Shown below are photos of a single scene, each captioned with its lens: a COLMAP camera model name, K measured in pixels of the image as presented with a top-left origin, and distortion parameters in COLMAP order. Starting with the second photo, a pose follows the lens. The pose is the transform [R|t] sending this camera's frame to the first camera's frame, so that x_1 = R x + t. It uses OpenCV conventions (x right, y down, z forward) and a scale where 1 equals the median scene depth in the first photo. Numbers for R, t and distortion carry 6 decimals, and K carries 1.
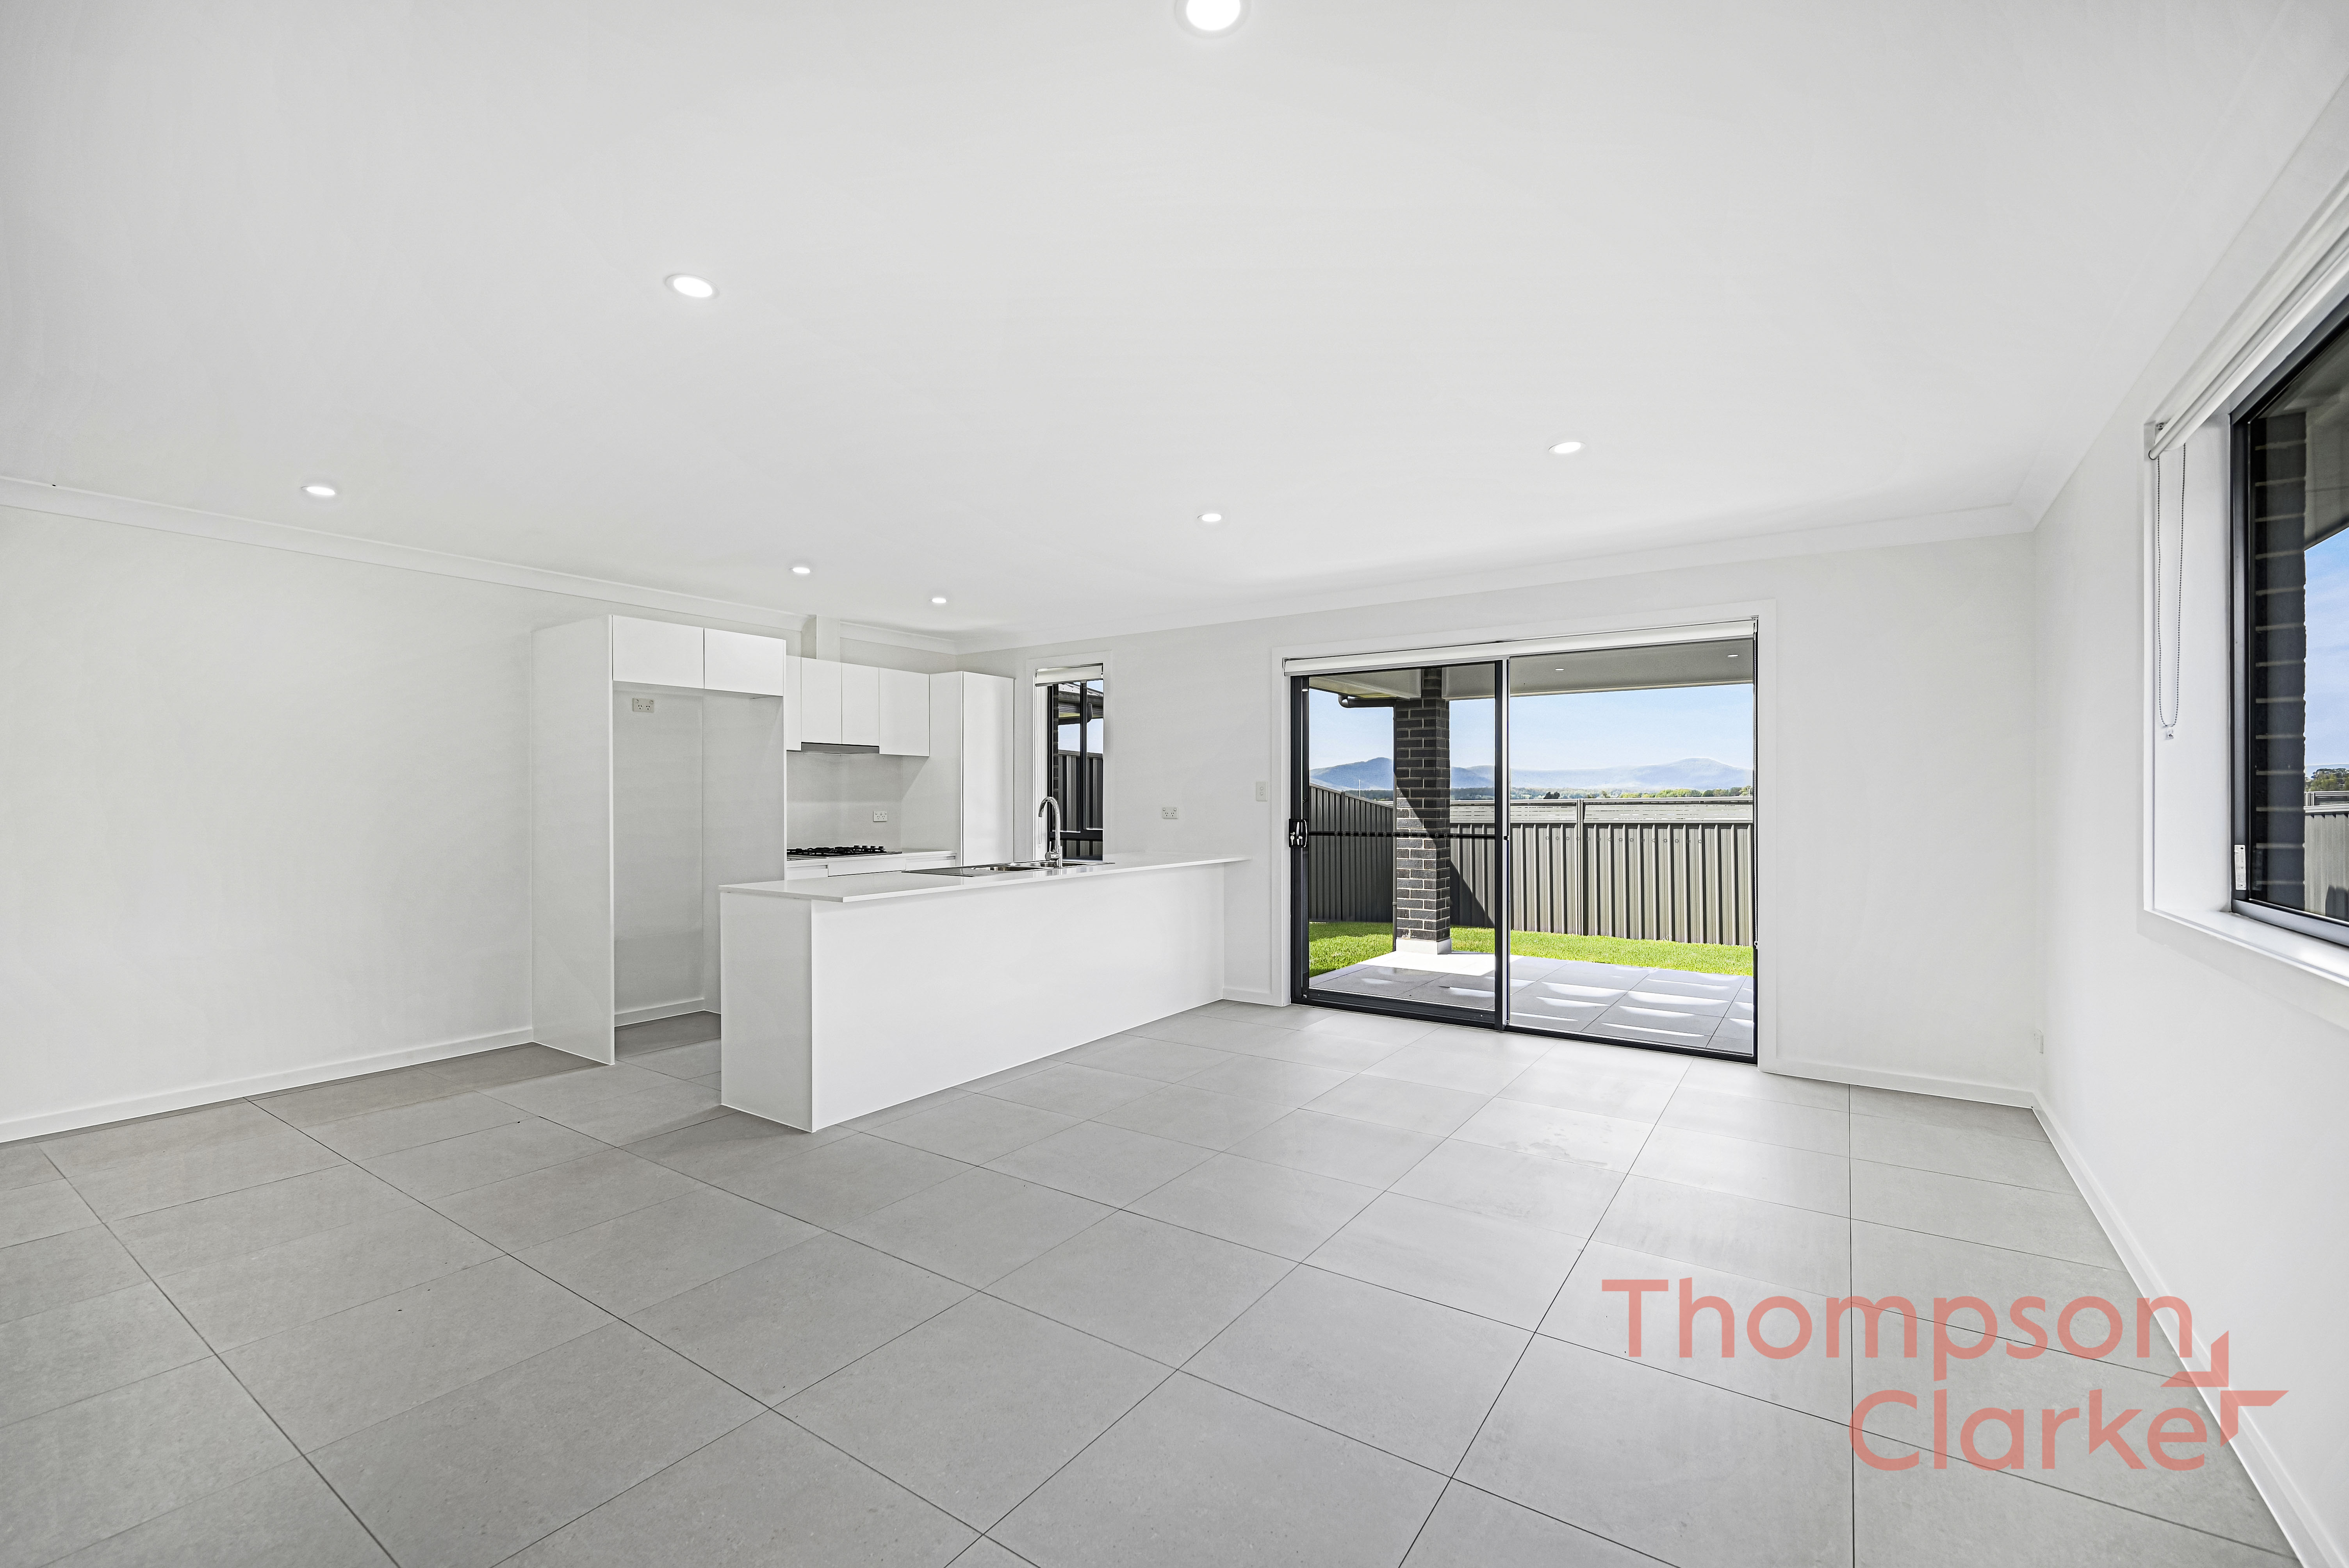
lens RADIAL K [[990.2, 0, 1174.5], [0, 990.2, 784.0], [0, 0, 1]] dist [-0.001113, -0.000037]
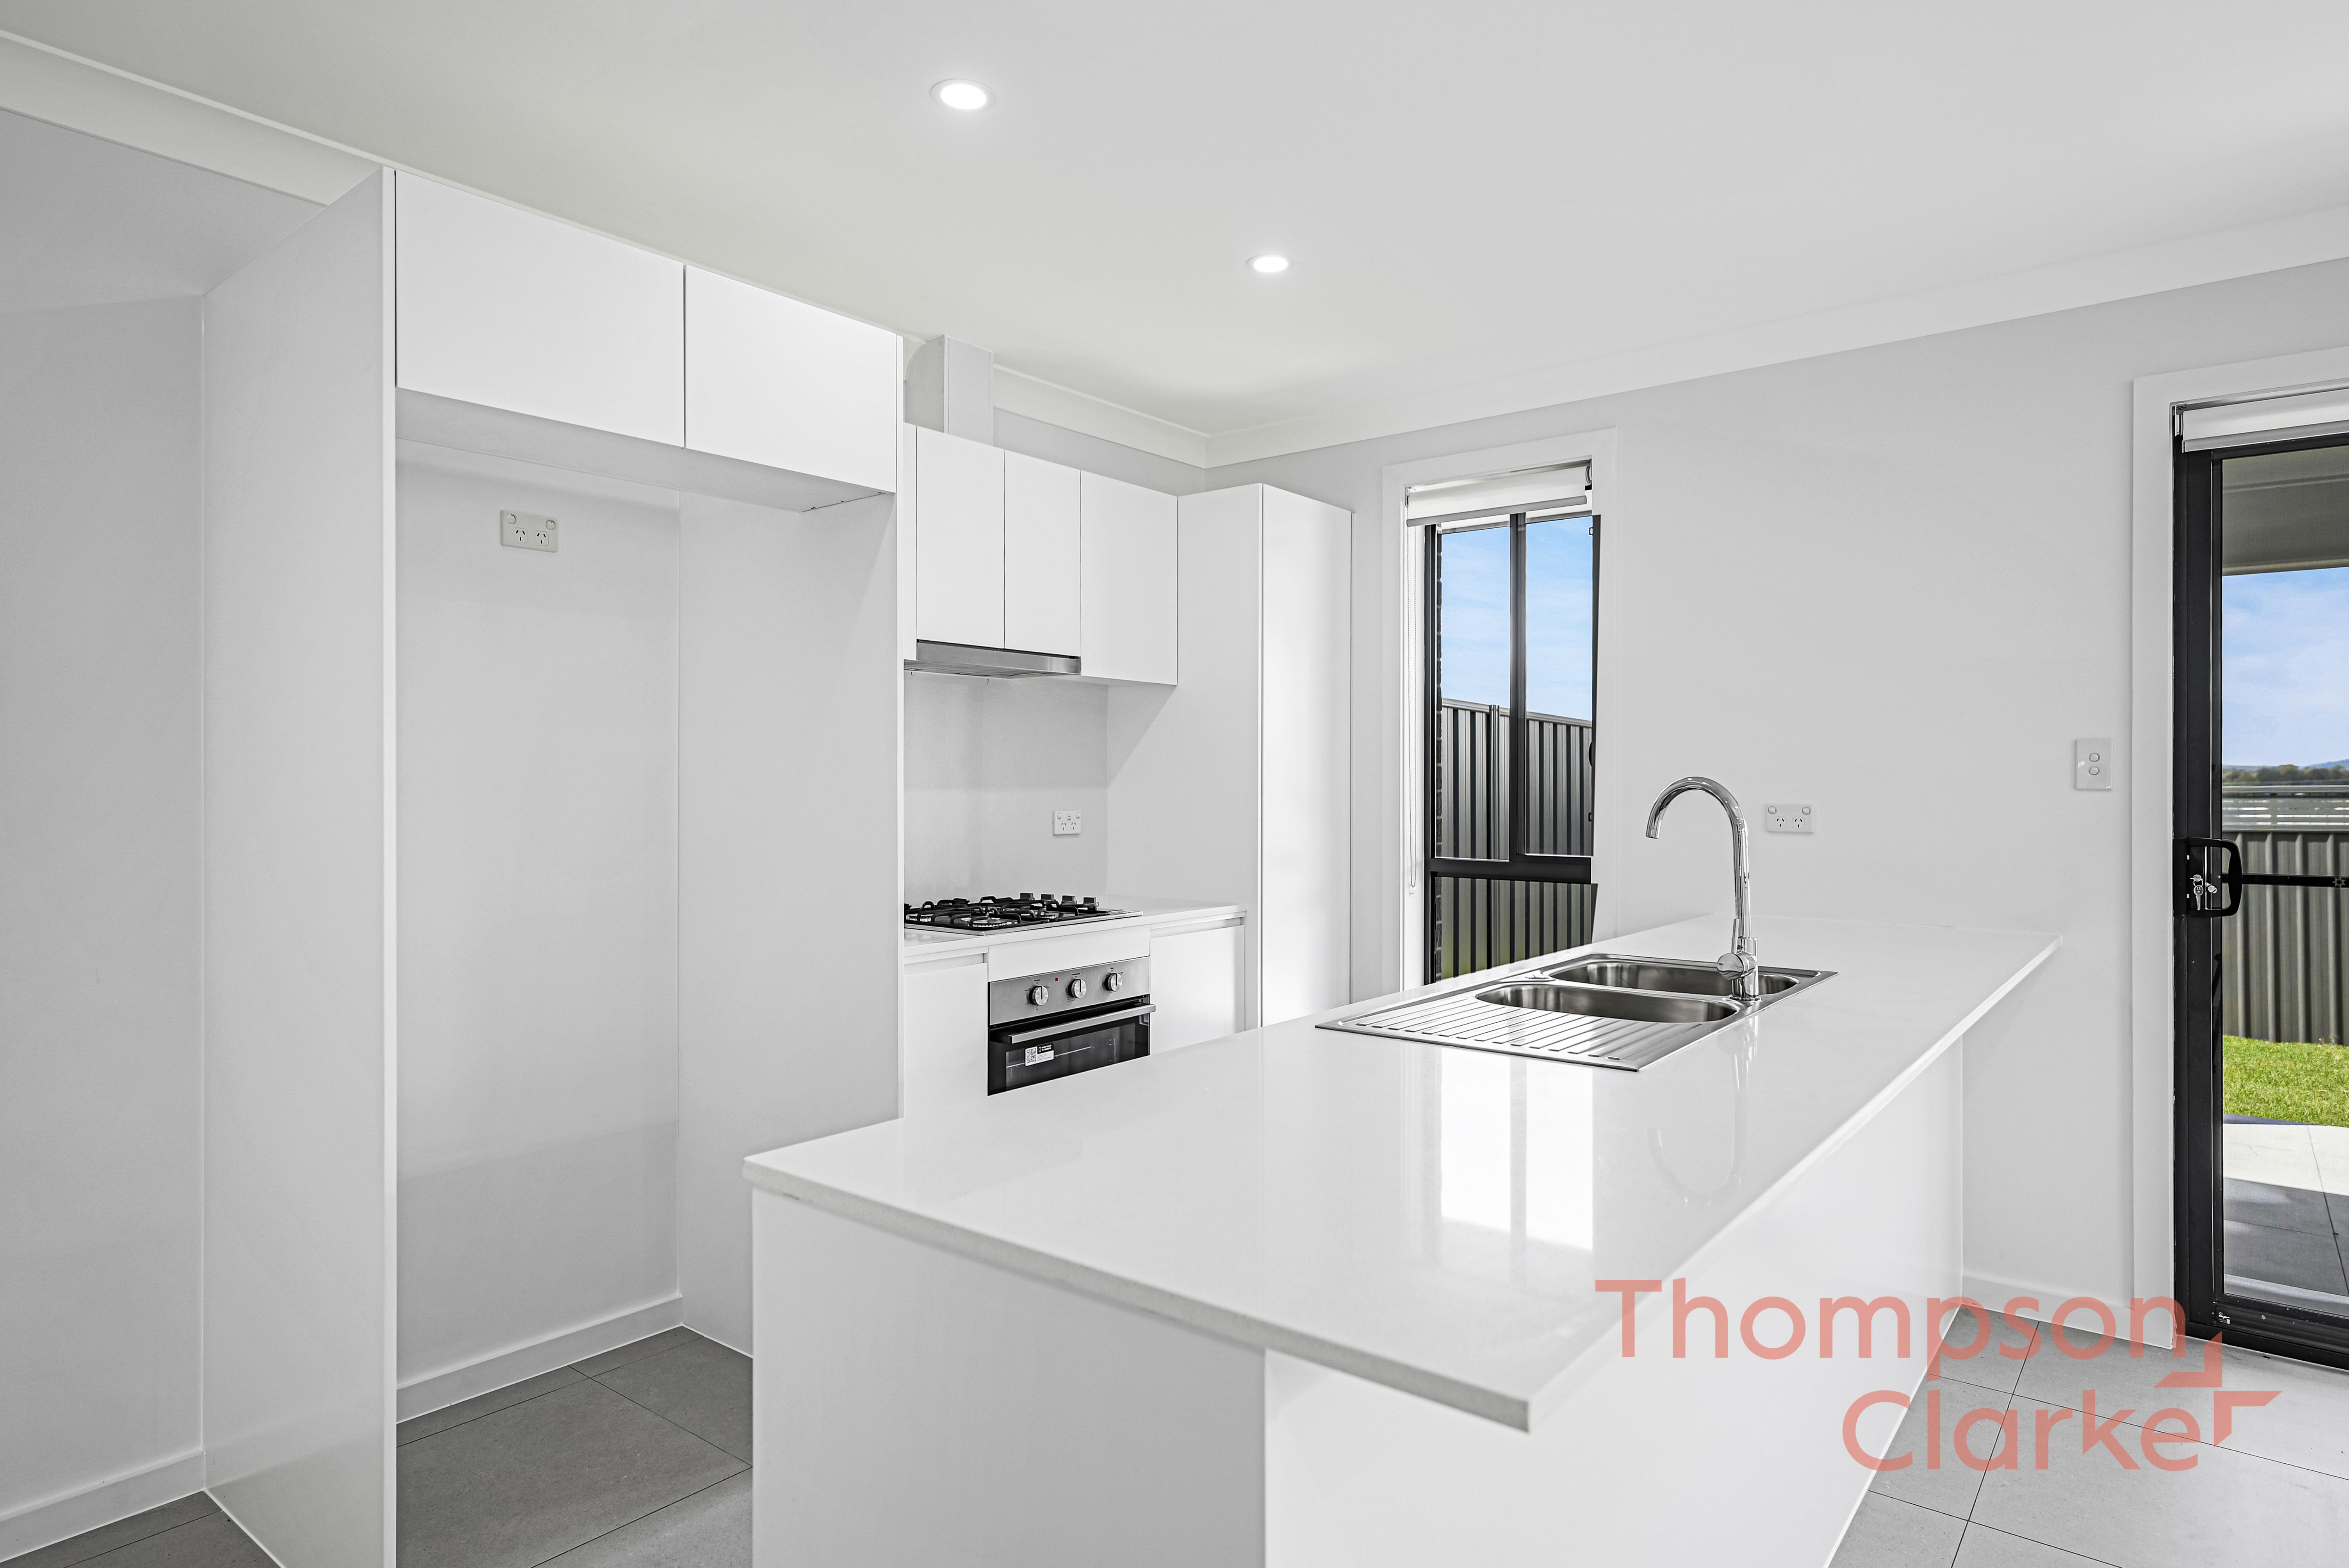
lens RADIAL K [[1298.0, 0, 1082.2], [0, 1298.0, 777.1], [0, 0, 1]] dist [0.002059, 0.000265]
pose [[0.991858, 0.000998, -0.127343, -0.231437], [-0.000293, 0.999985, 0.005560, 0.009760], [0.127346, -0.005477, 0.991843, 0.468225]]
